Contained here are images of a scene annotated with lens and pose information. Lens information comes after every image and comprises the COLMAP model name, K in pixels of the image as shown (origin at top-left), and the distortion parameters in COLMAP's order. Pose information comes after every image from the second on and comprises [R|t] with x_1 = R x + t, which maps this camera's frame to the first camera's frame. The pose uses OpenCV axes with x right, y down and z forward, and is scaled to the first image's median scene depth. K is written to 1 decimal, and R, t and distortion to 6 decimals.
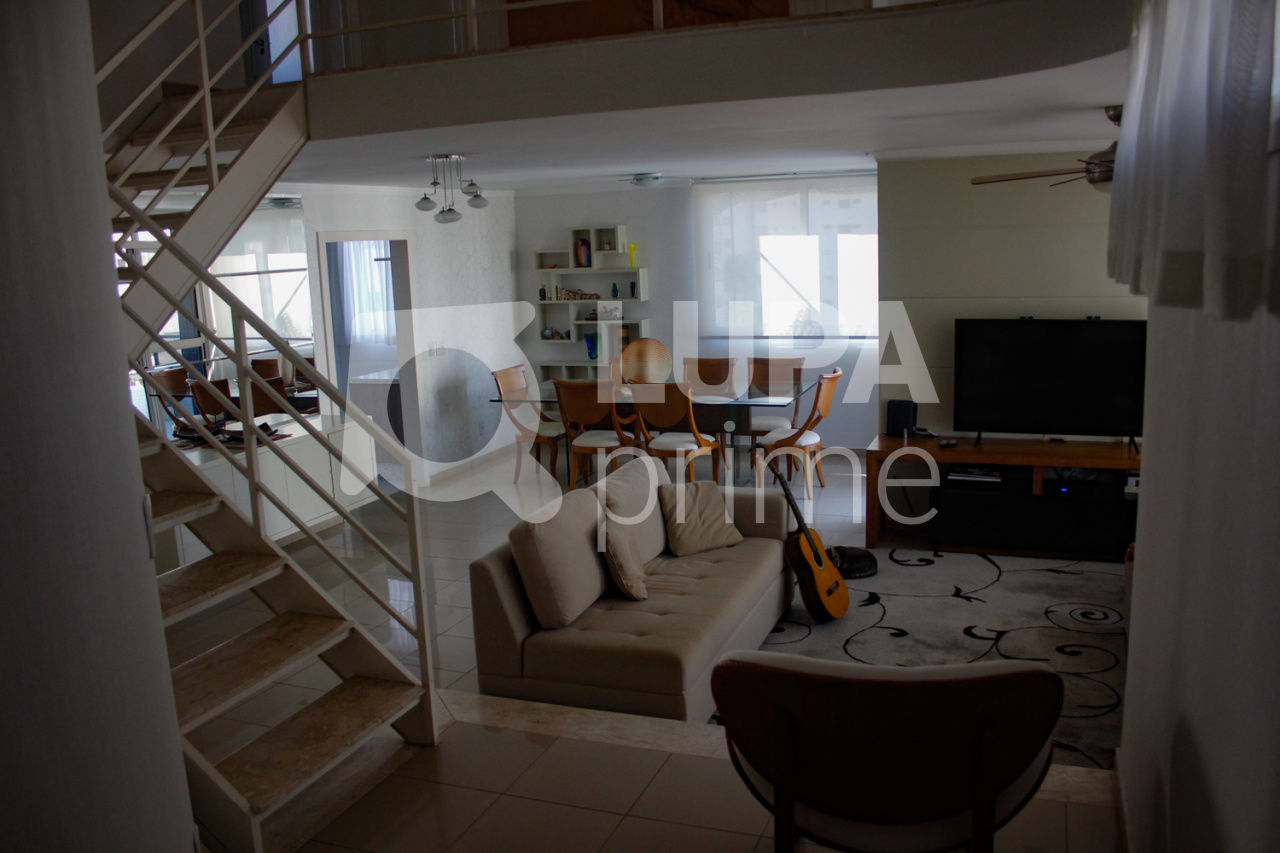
lens RADIAL K [[1038.7, 0, 647.3], [0, 1038.7, 441.1], [0, 0, 1]] dist [-0.161649, 0.144821]
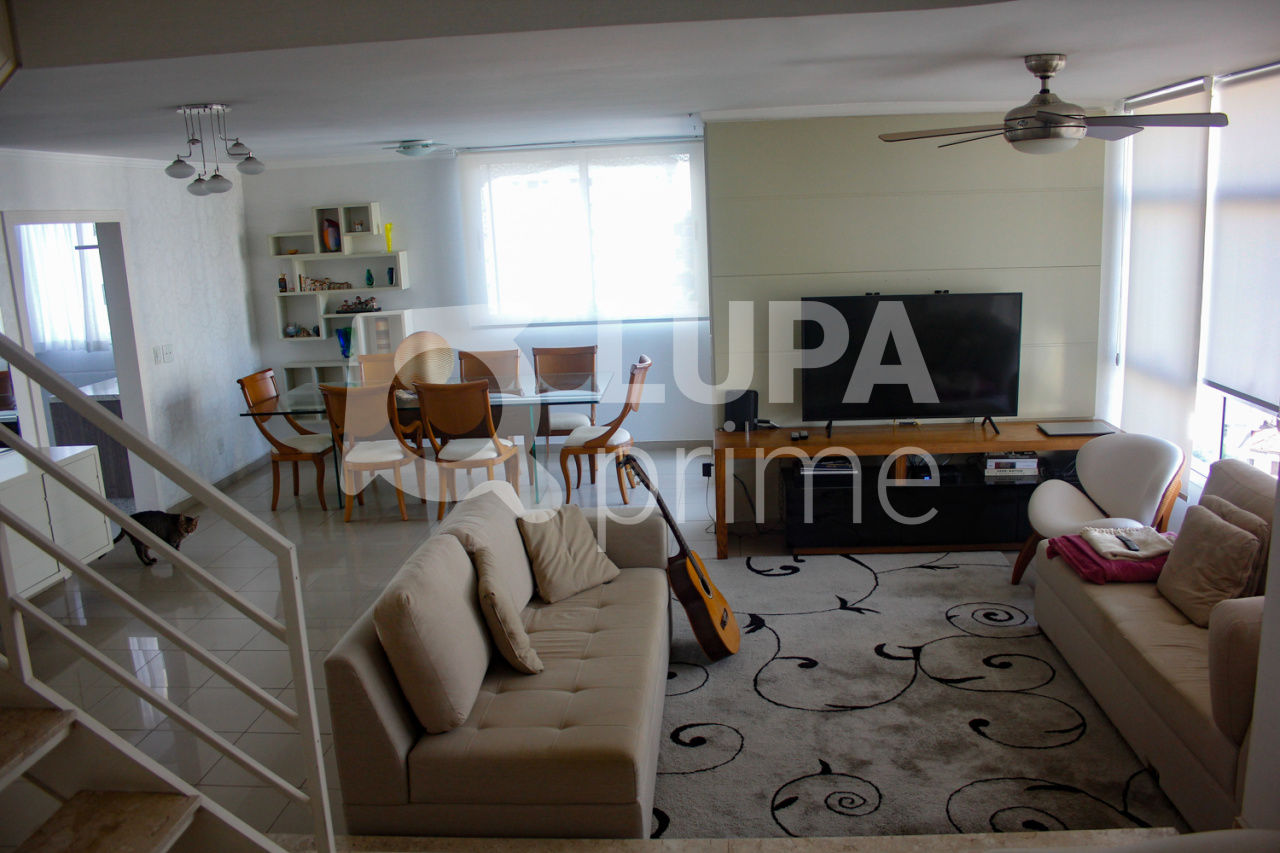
lens RADIAL K [[1038.7, 0, 647.3], [0, 1038.7, 441.1], [0, 0, 1]] dist [-0.161649, 0.144821]
pose [[0.956657, -0.066606, 0.283497, -0.100392], [0.061832, 0.997754, 0.025765, -0.026338], [-0.284576, -0.007119, 0.958627, 0.173782]]
